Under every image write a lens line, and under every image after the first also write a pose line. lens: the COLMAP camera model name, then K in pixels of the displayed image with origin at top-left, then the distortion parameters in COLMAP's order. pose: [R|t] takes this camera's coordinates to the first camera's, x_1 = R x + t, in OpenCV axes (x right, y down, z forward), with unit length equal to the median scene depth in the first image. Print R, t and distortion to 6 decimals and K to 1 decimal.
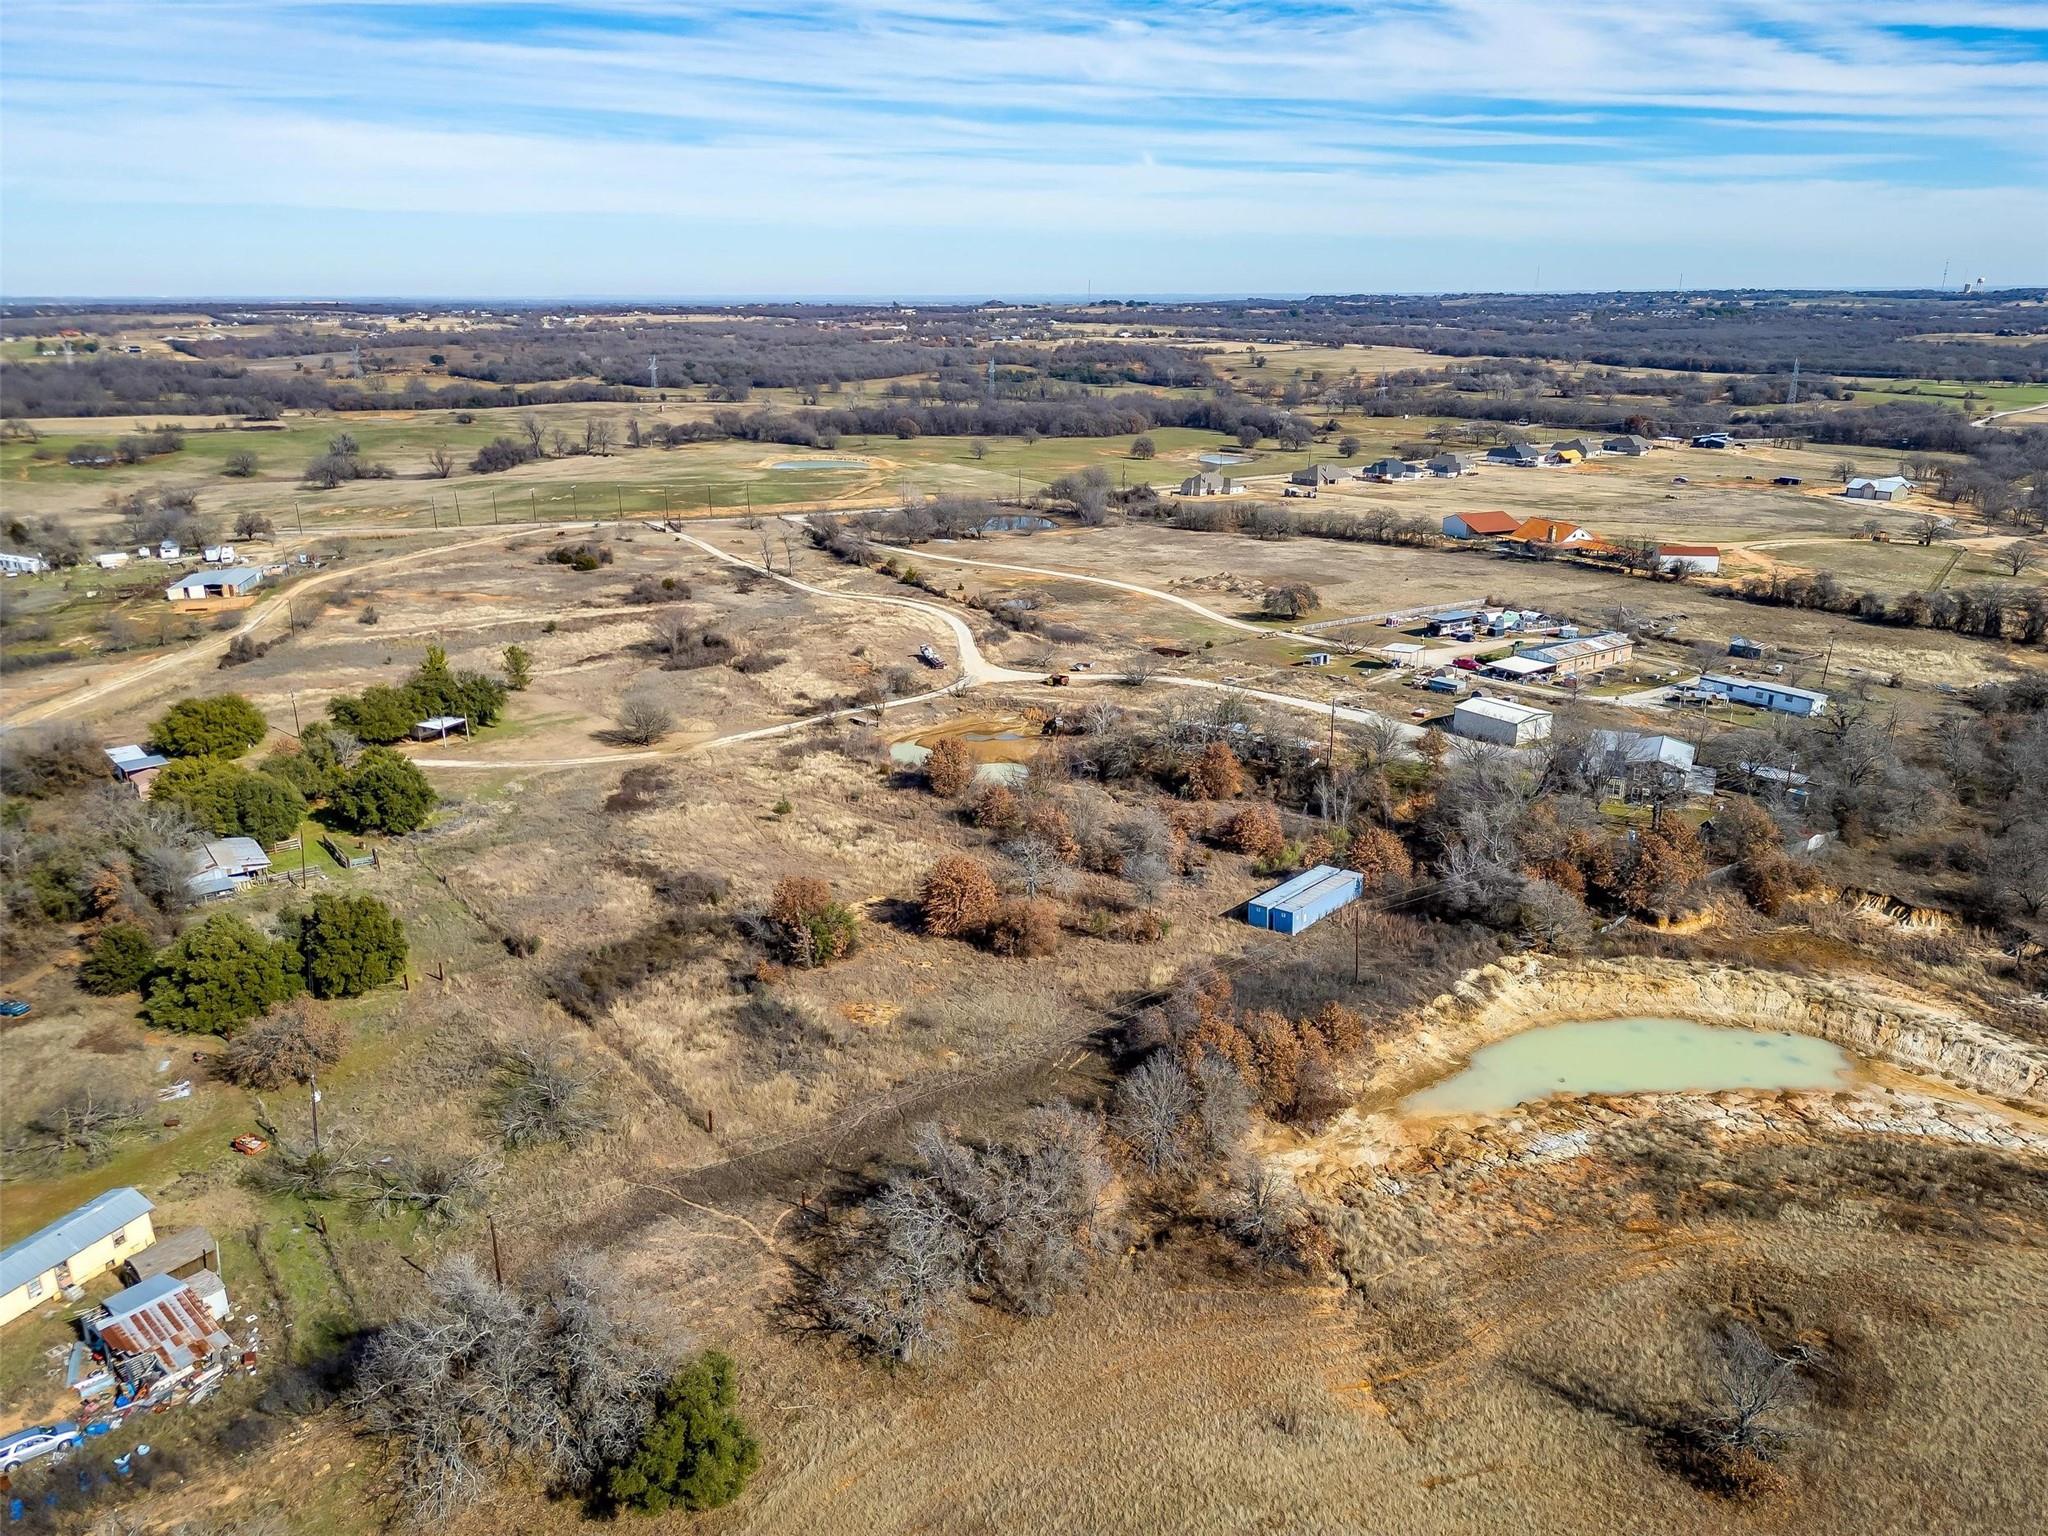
lens RADIAL K [[1457.6, 0, 1026.9], [0, 1457.6, 757.1], [0, 0, 1]] dist [0.072364, -0.065415]
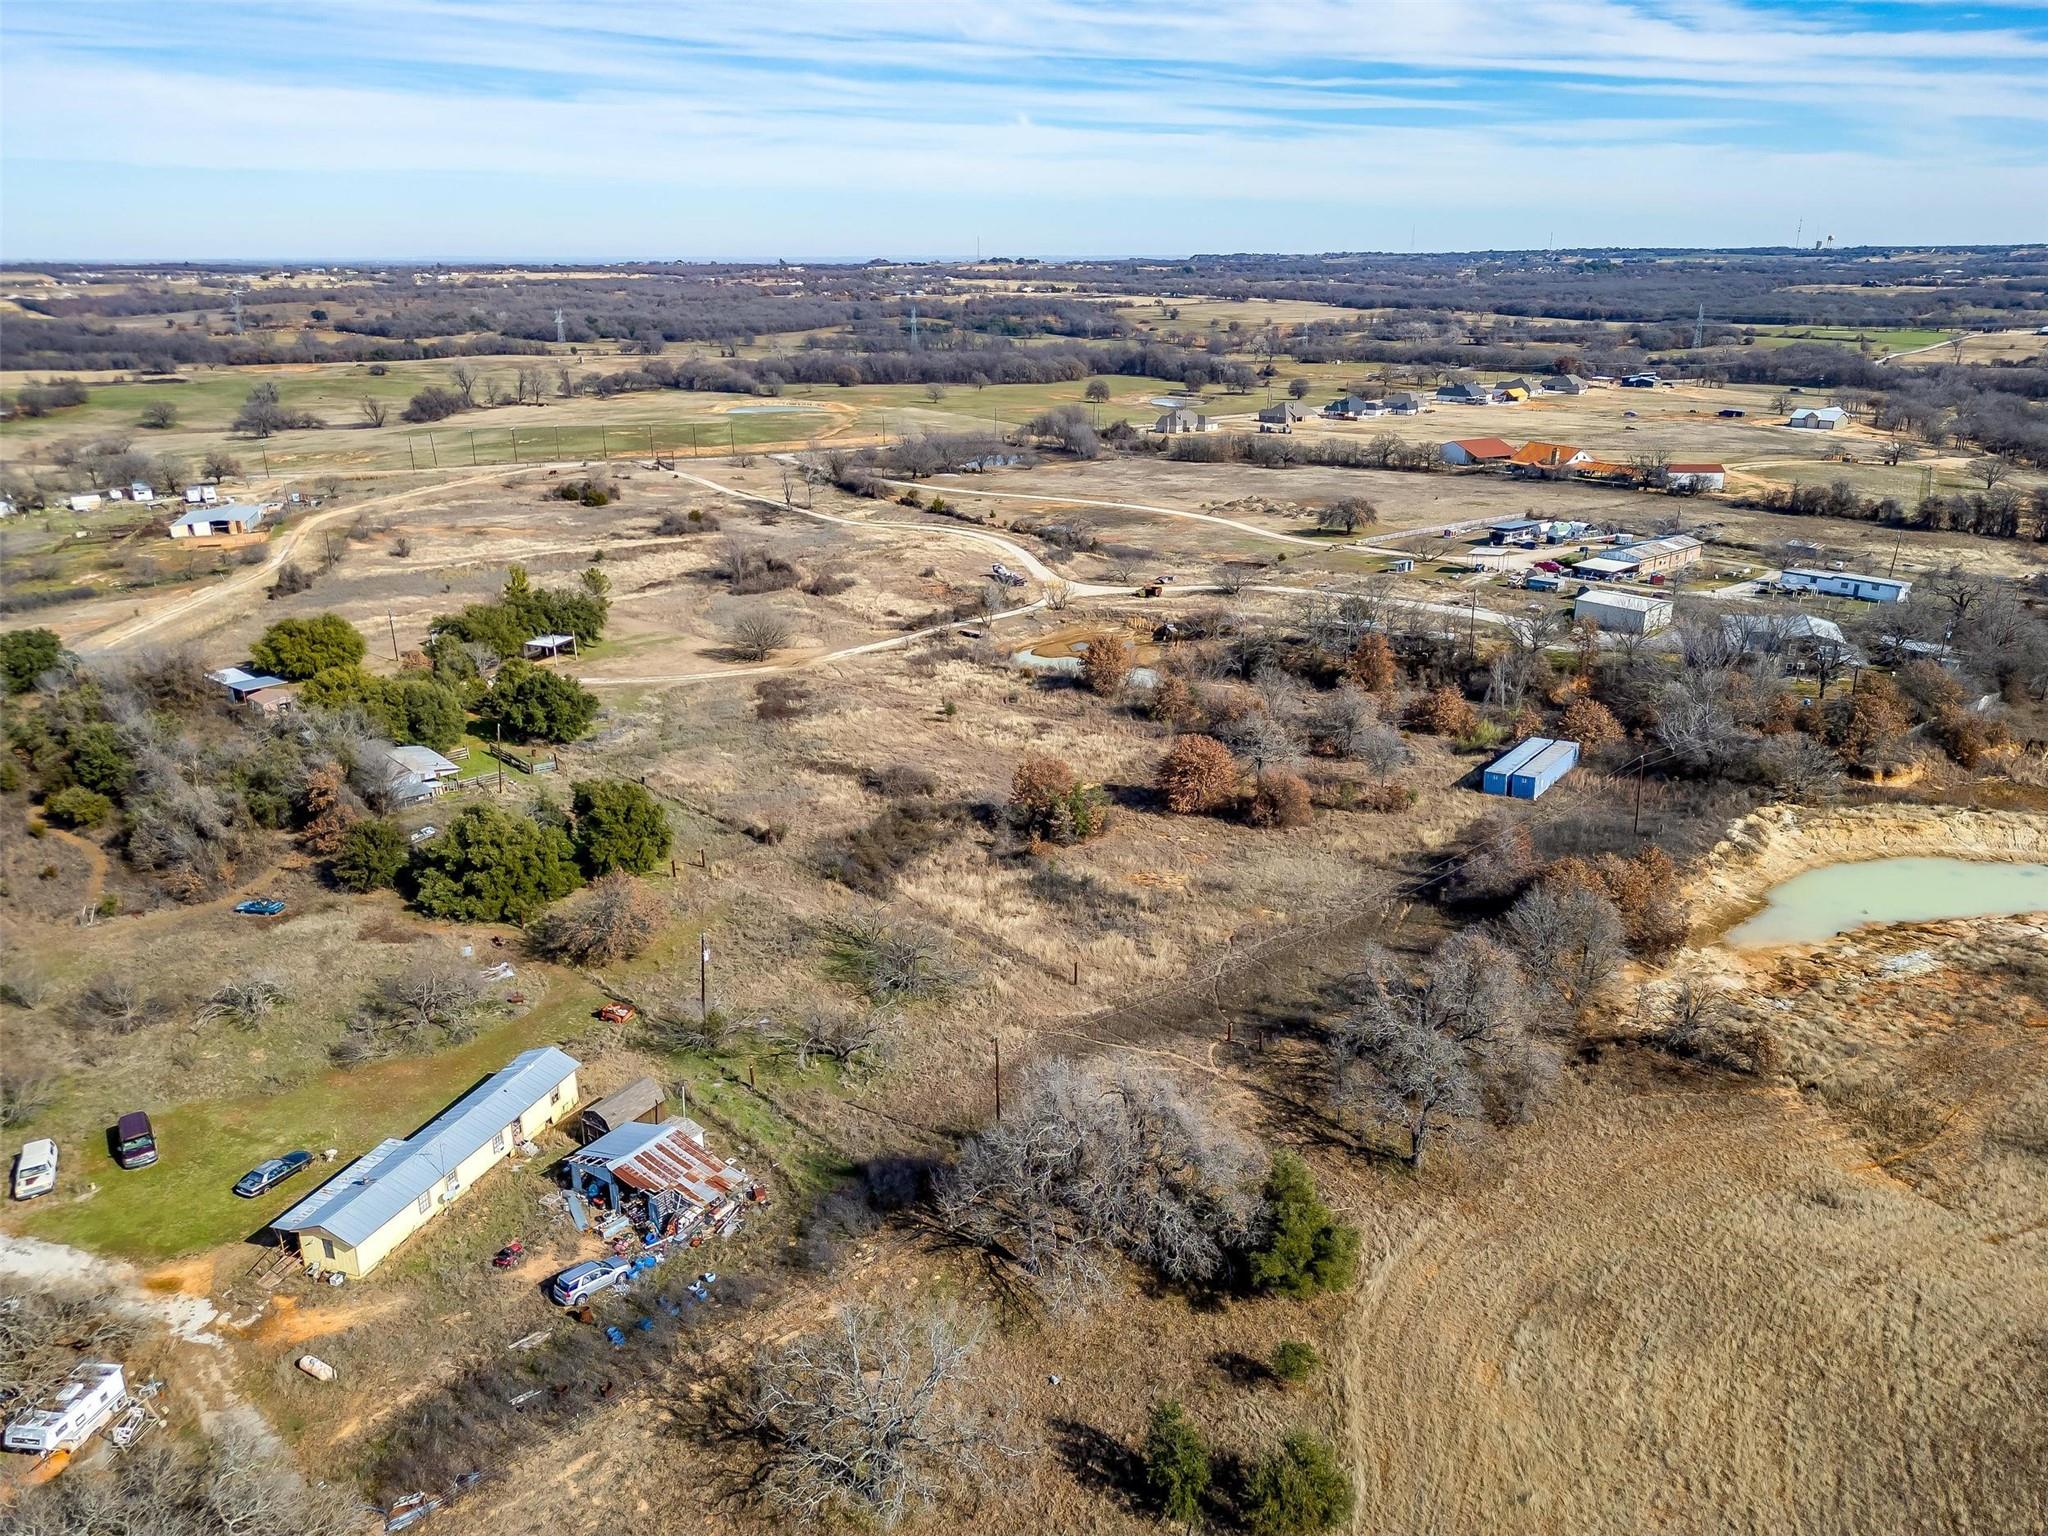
lens RADIAL K [[1457.6, 0, 1026.9], [0, 1457.6, 757.1], [0, 0, 1]] dist [0.072364, -0.065415]
pose [[0.996365, -0.029121, 0.080049, -0.128389], [0.027323, 0.999351, 0.023460, 0.030409], [-0.080680, -0.021187, 0.996515, 0.008046]]
